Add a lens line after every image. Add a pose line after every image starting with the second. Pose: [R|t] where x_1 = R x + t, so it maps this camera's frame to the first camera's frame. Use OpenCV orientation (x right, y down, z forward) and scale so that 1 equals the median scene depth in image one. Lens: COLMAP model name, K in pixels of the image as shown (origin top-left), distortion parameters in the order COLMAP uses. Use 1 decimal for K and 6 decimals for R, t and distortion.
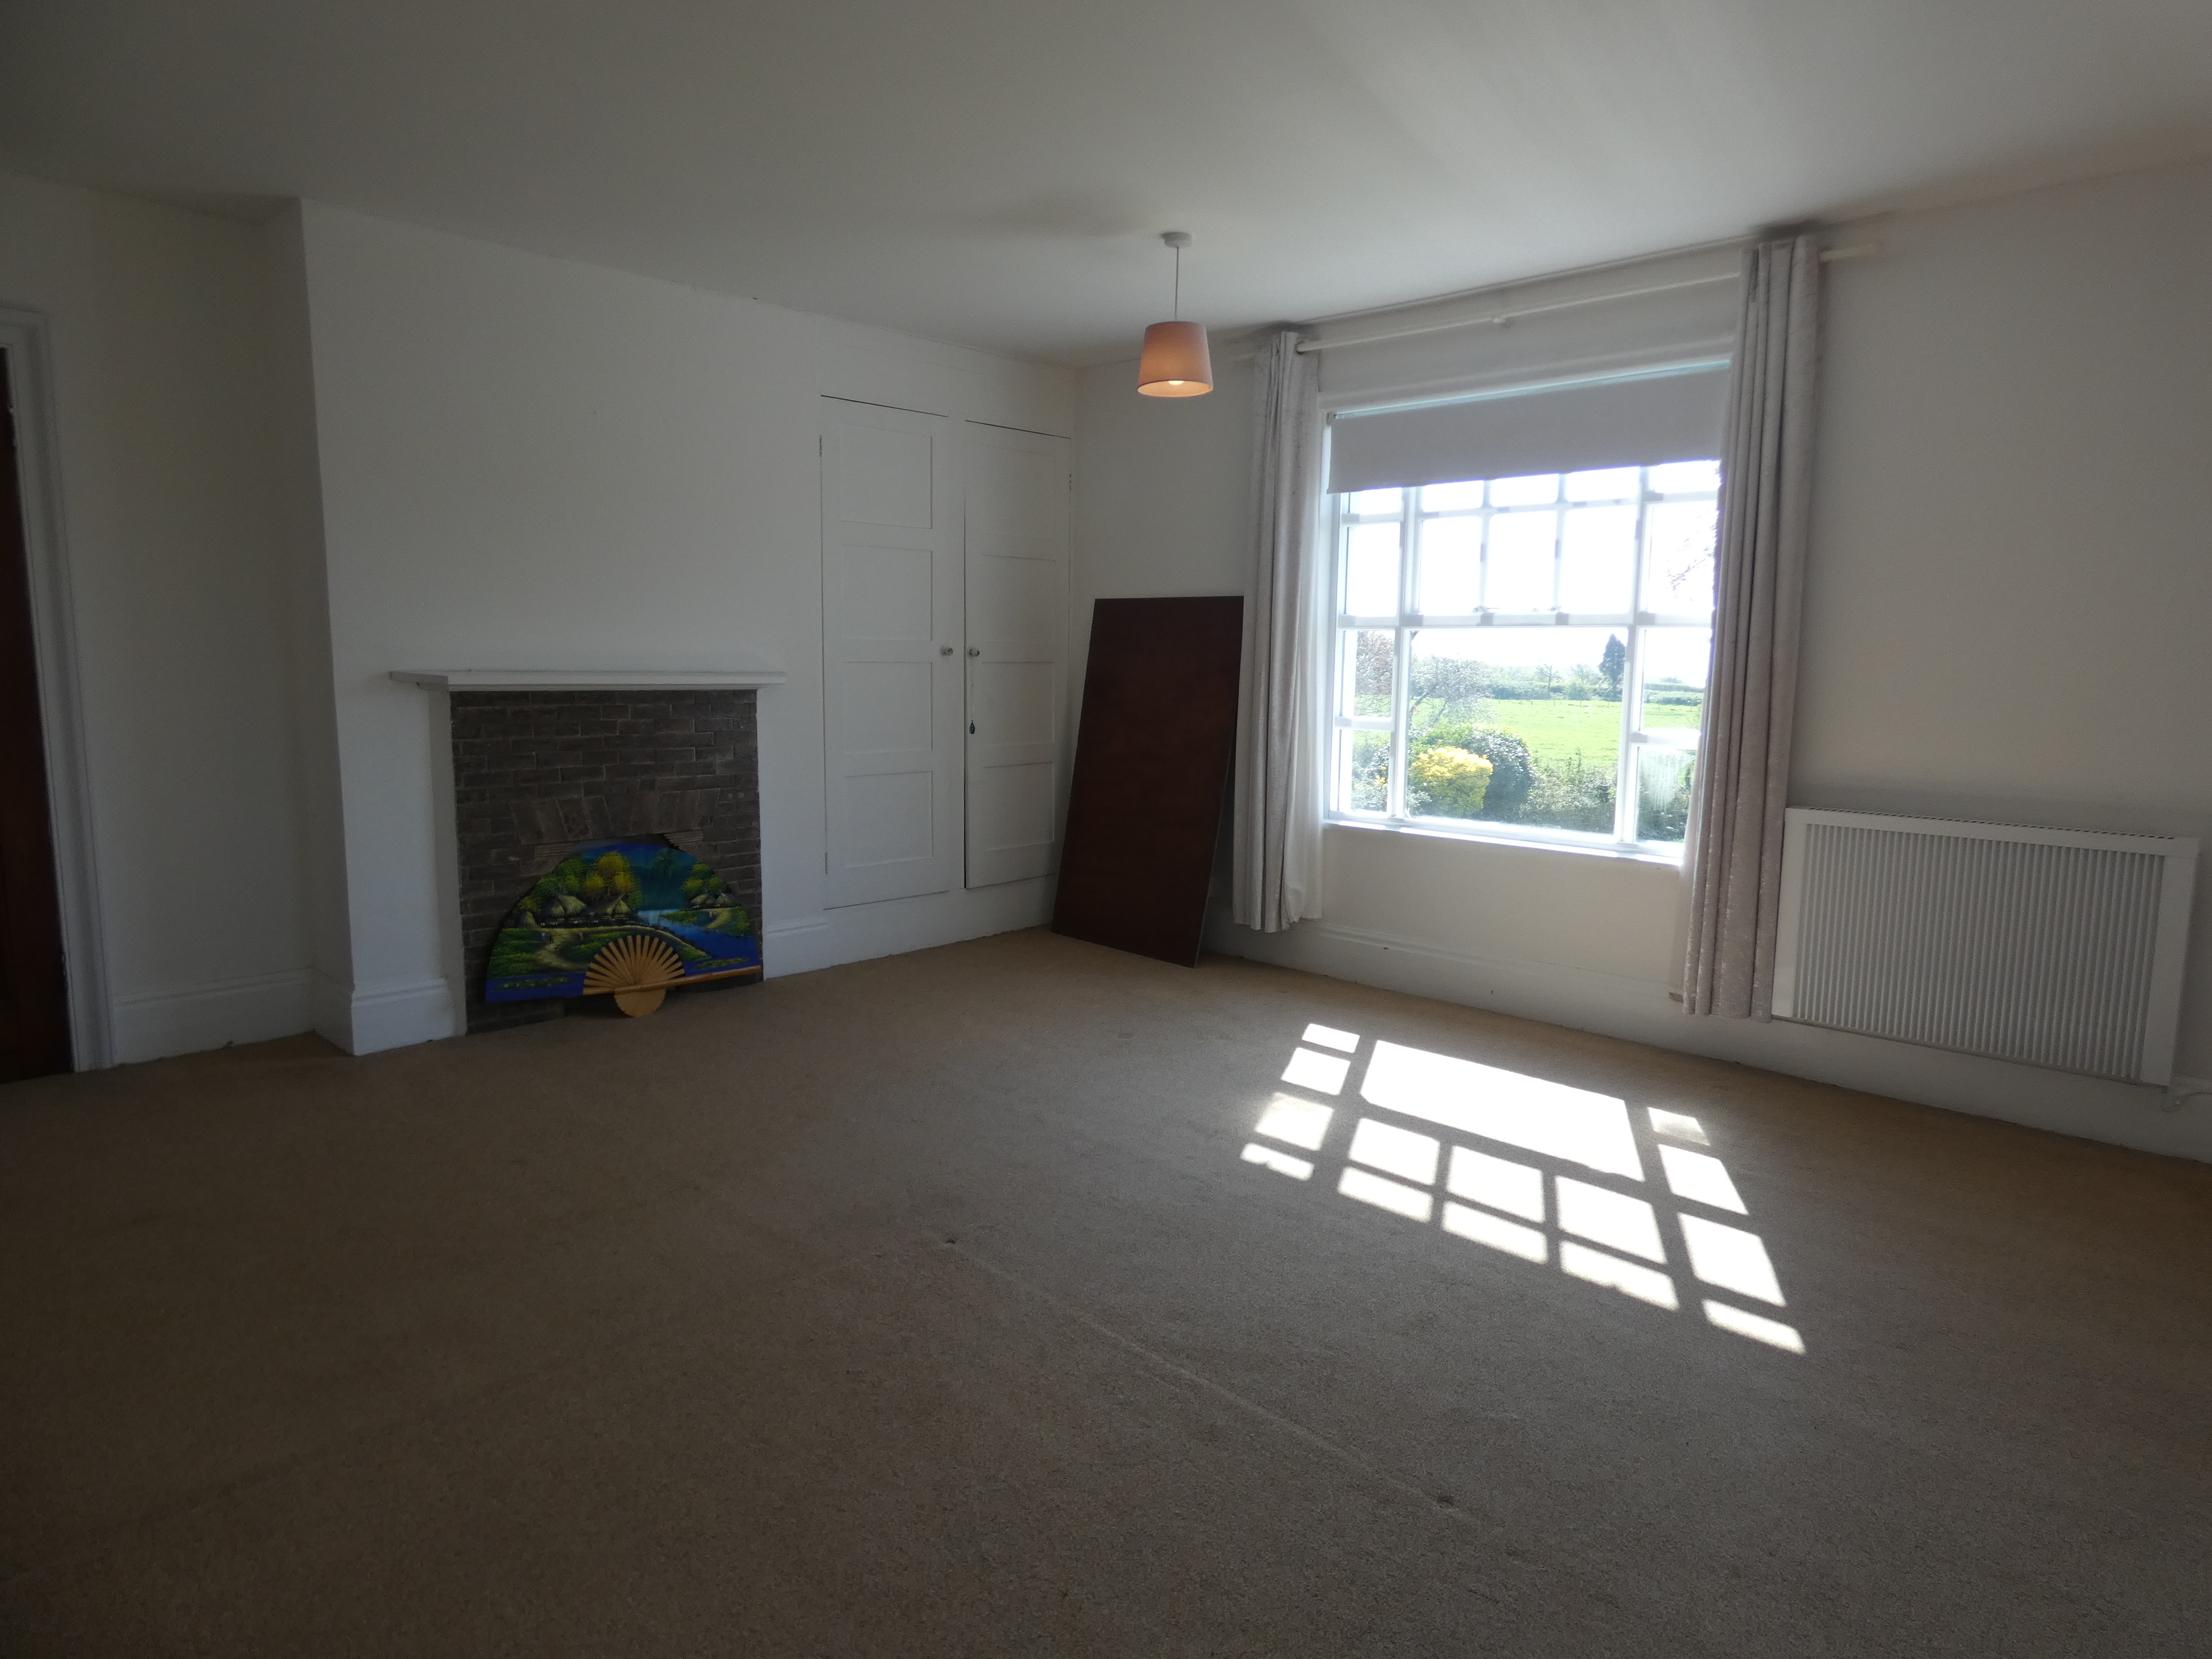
lens RADIAL K [[1343.0, 0, 1153.6], [0, 1343.0, 810.0], [0, 0, 1]] dist [0.027219, -0.000547]
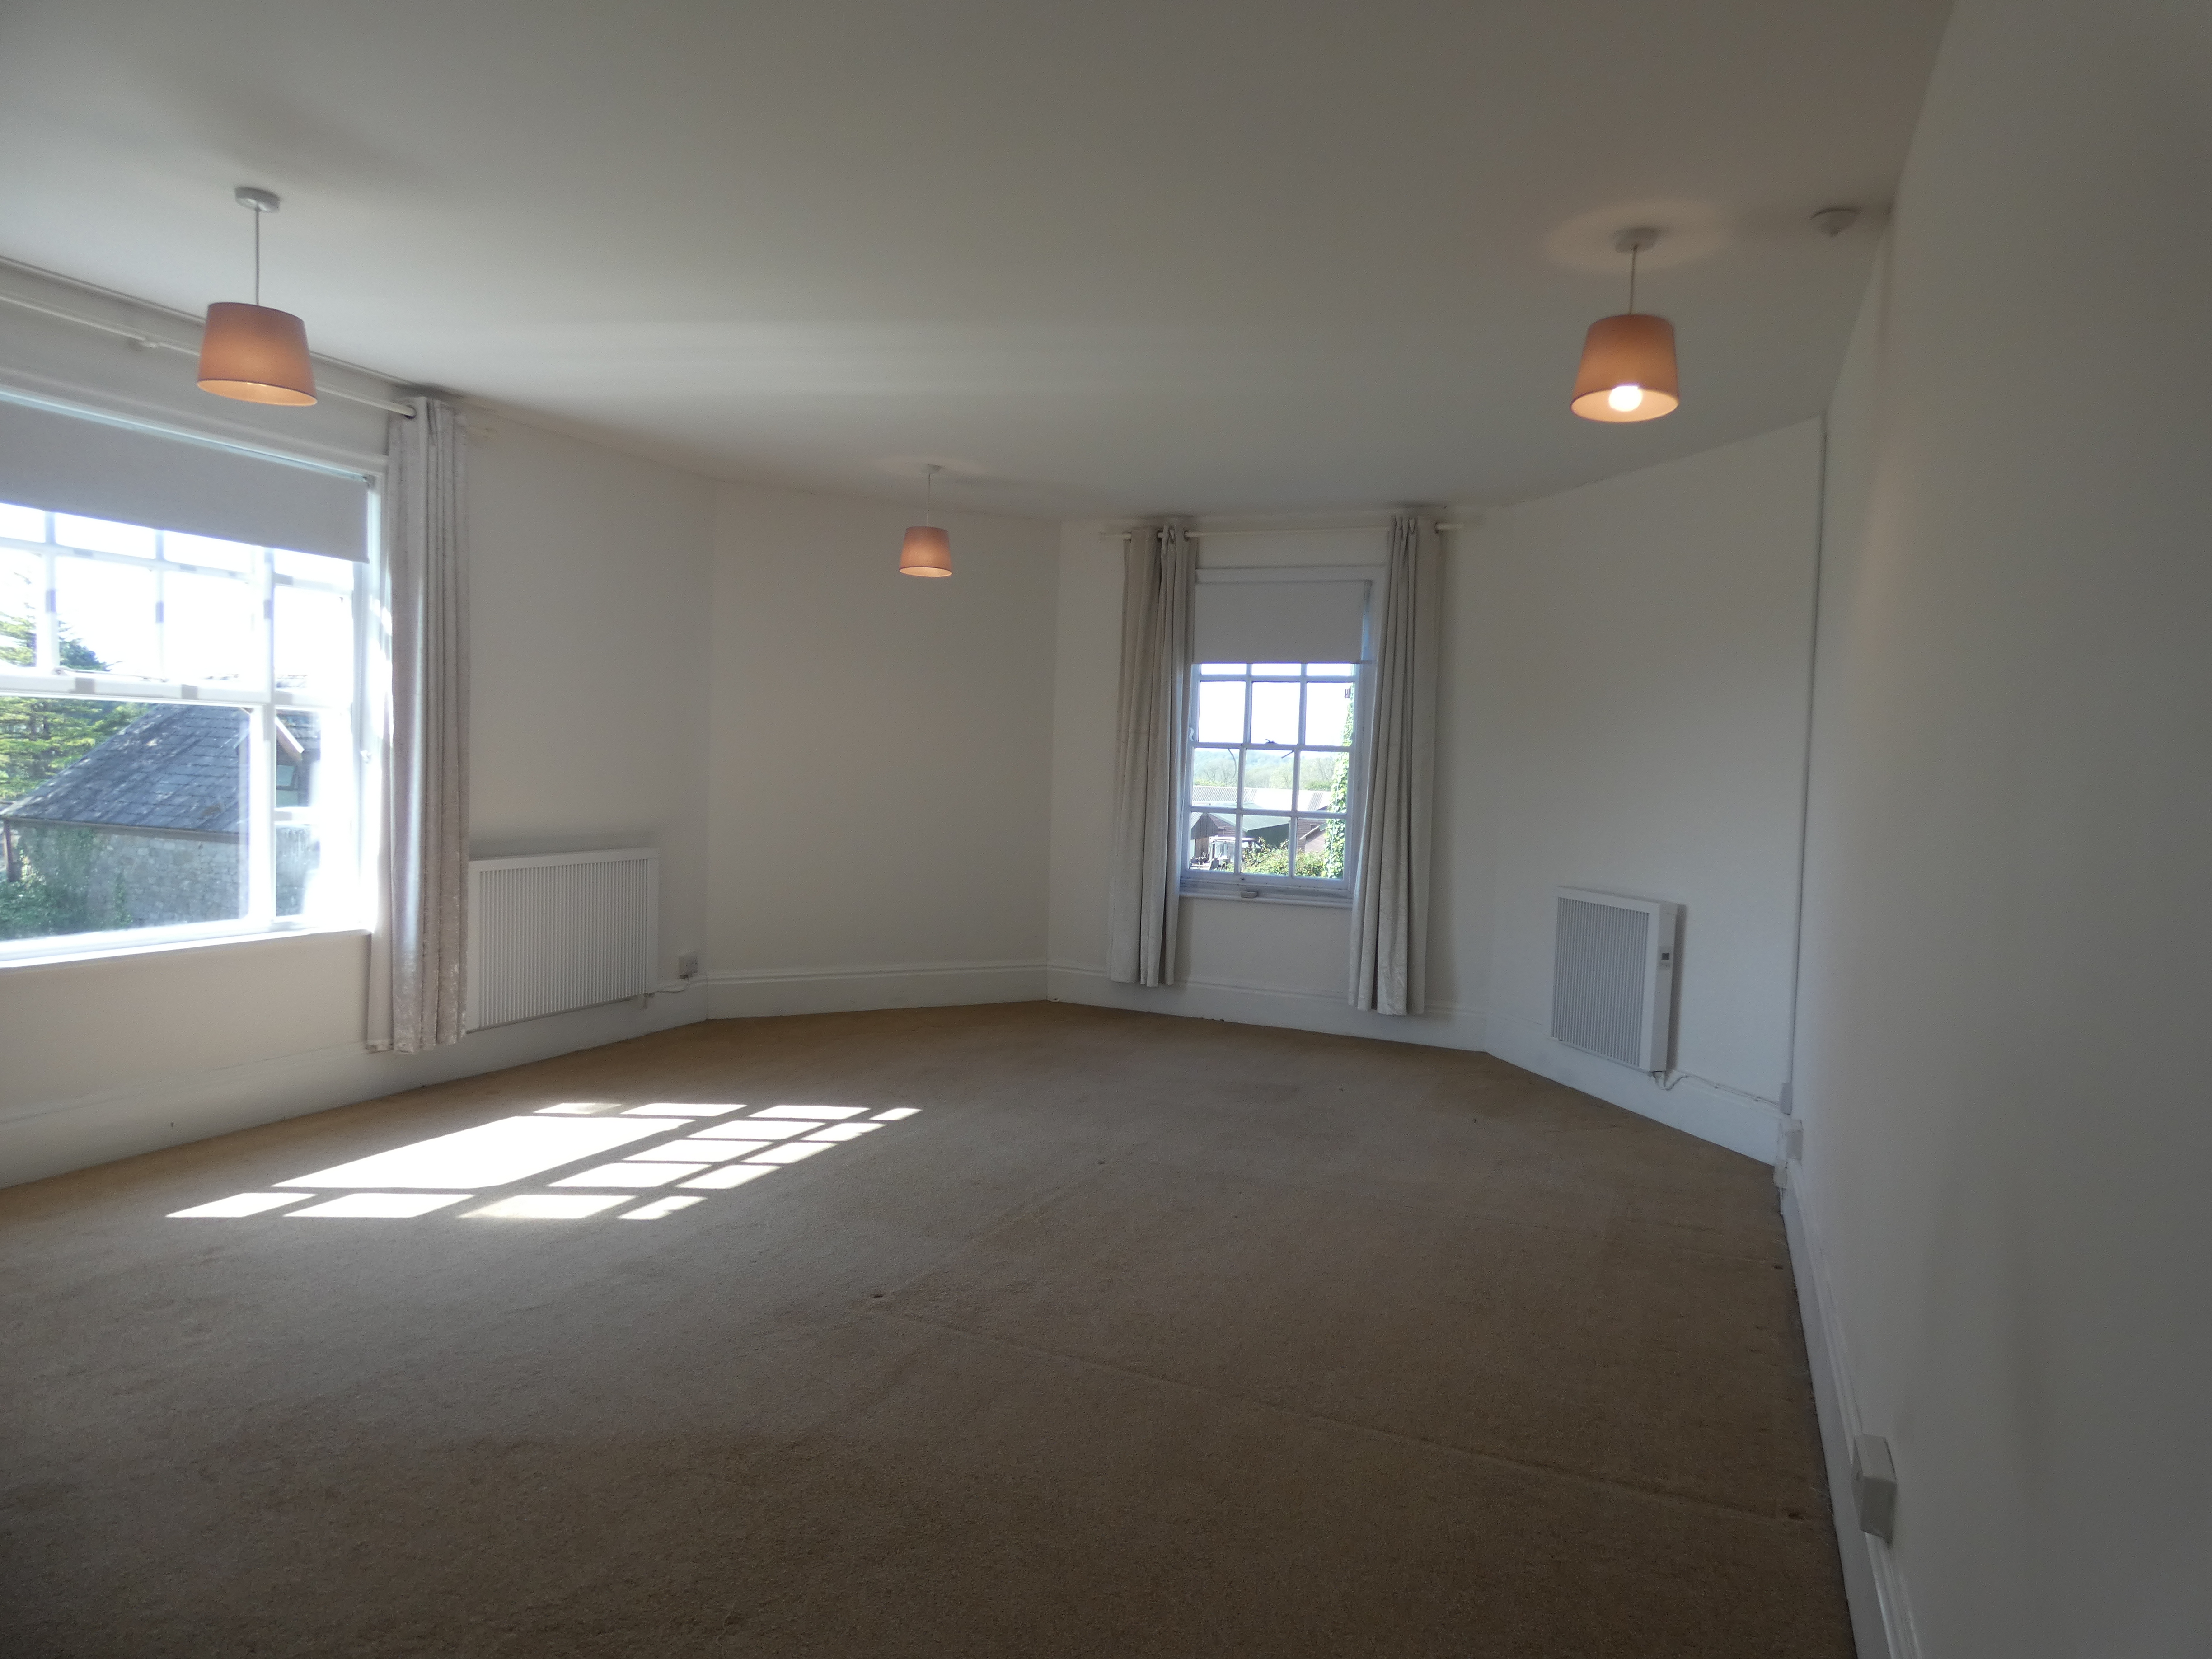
lens RADIAL K [[1343.0, 0, 1110.8], [0, 1343.0, 832.0], [0, 0, 1]] dist [0.027219, -0.000547]
pose [[-0.335900, -0.067385, 0.939484, -0.981940], [0.075923, 0.992255, 0.098315, -0.116566], [-0.938833, 0.104352, -0.328183, 0.926199]]
